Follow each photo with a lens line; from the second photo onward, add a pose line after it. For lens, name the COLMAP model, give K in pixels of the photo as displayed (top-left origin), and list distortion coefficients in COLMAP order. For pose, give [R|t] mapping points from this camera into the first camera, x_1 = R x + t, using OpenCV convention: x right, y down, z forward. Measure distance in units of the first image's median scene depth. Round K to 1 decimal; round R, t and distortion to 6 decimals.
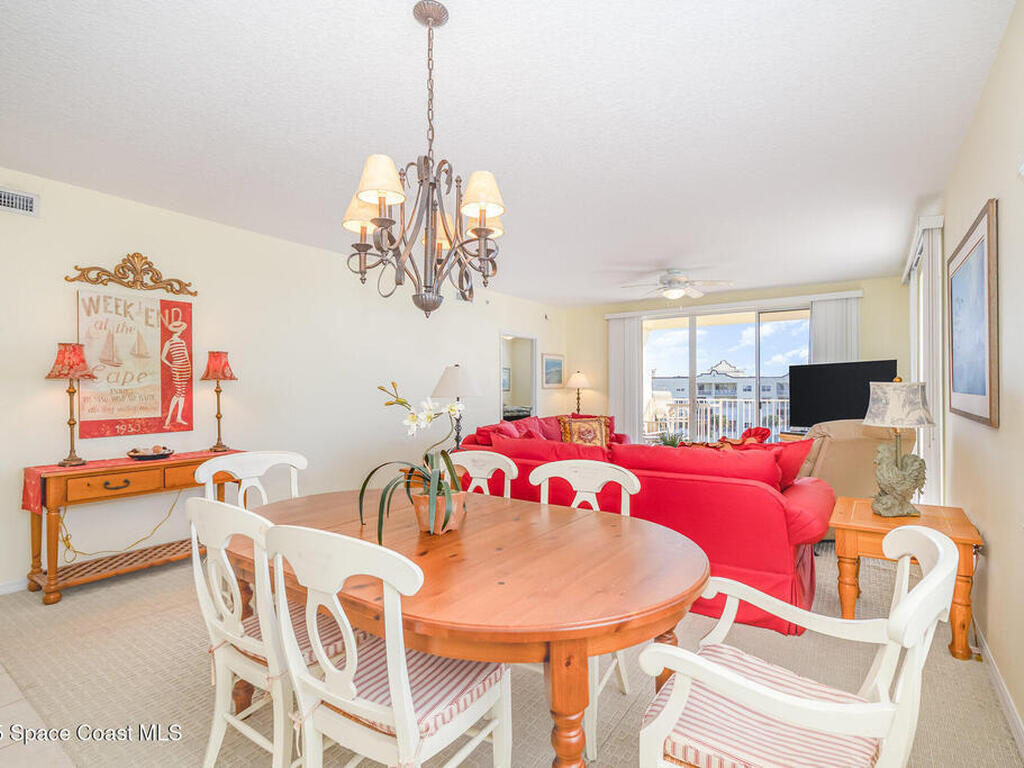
lens RADIAL K [[515.4, 0, 510.1], [0, 515.4, 384.3], [0, 0, 1]] dist [-0.009846, 0.000484]
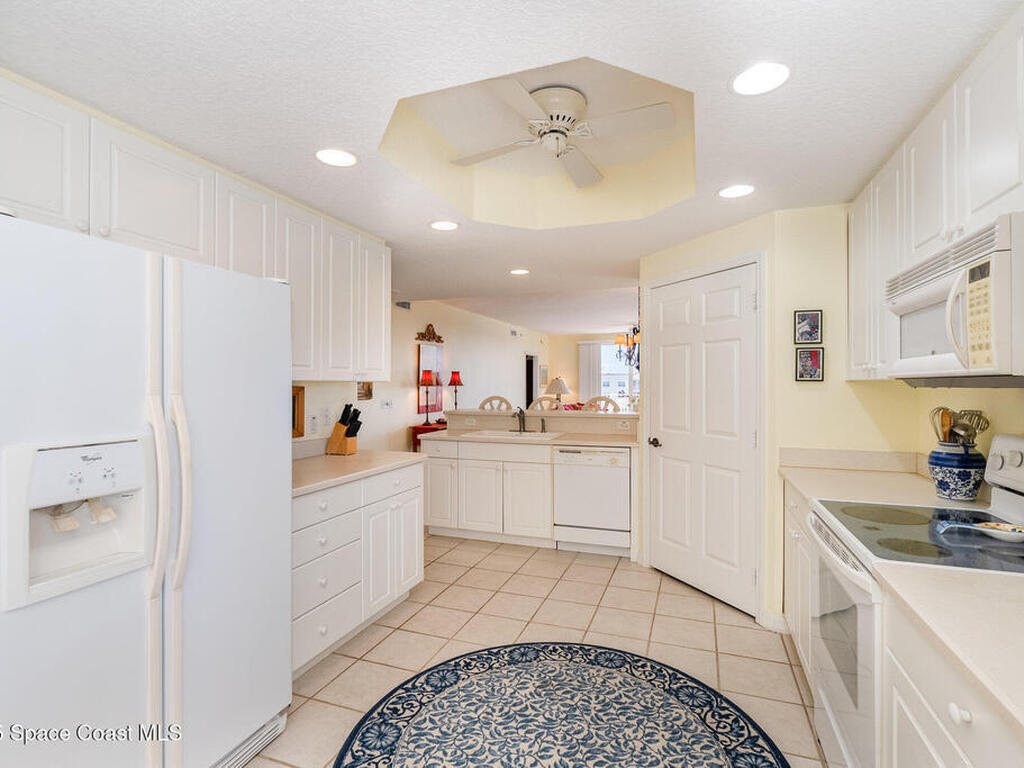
lens RADIAL K [[515.4, 0, 511.4], [0, 515.4, 383.7], [0, 0, 1]] dist [-0.009846, 0.000484]
pose [[0.967469, 0.000020, 0.252990, -0.538319], [-0.000403, 0.999999, 0.001463, -0.011577], [-0.252990, -0.001518, 0.967468, -0.618346]]
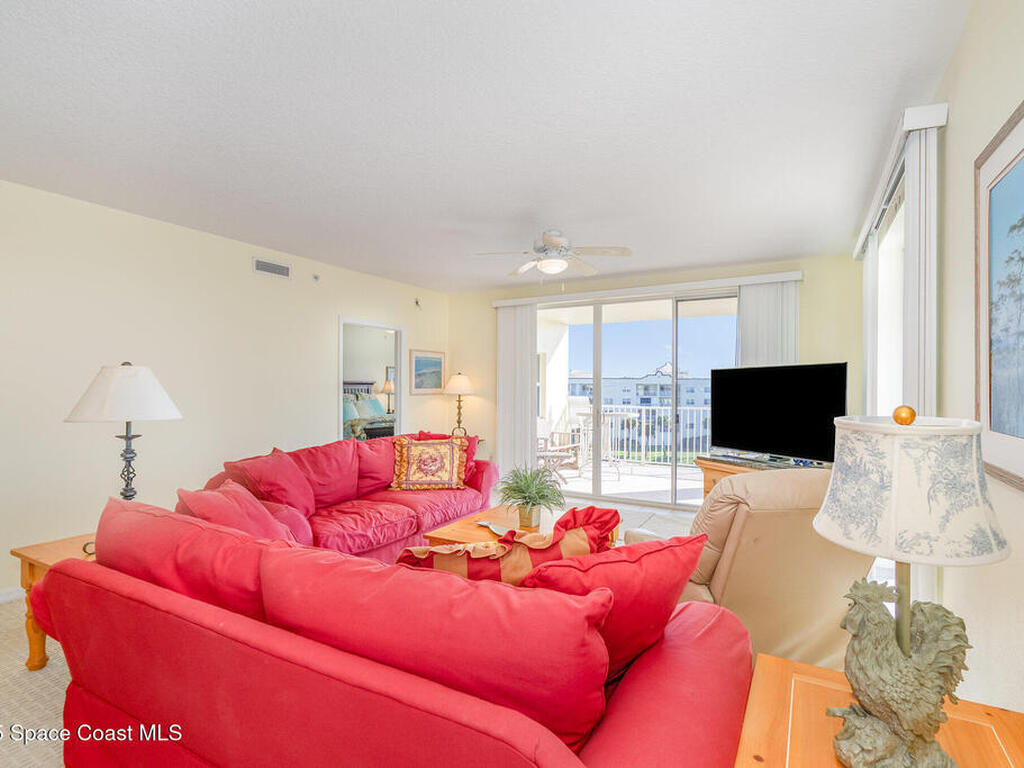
lens RADIAL K [[515.4, 0, 512.6], [0, 515.4, 388.6], [0, 0, 1]] dist [-0.009846, 0.000484]
pose [[0.995228, 0.007713, 0.097270, 0.185528], [-0.008634, 0.999922, 0.009052, -0.012163], [-0.097192, -0.009848, 0.995217, 0.280143]]
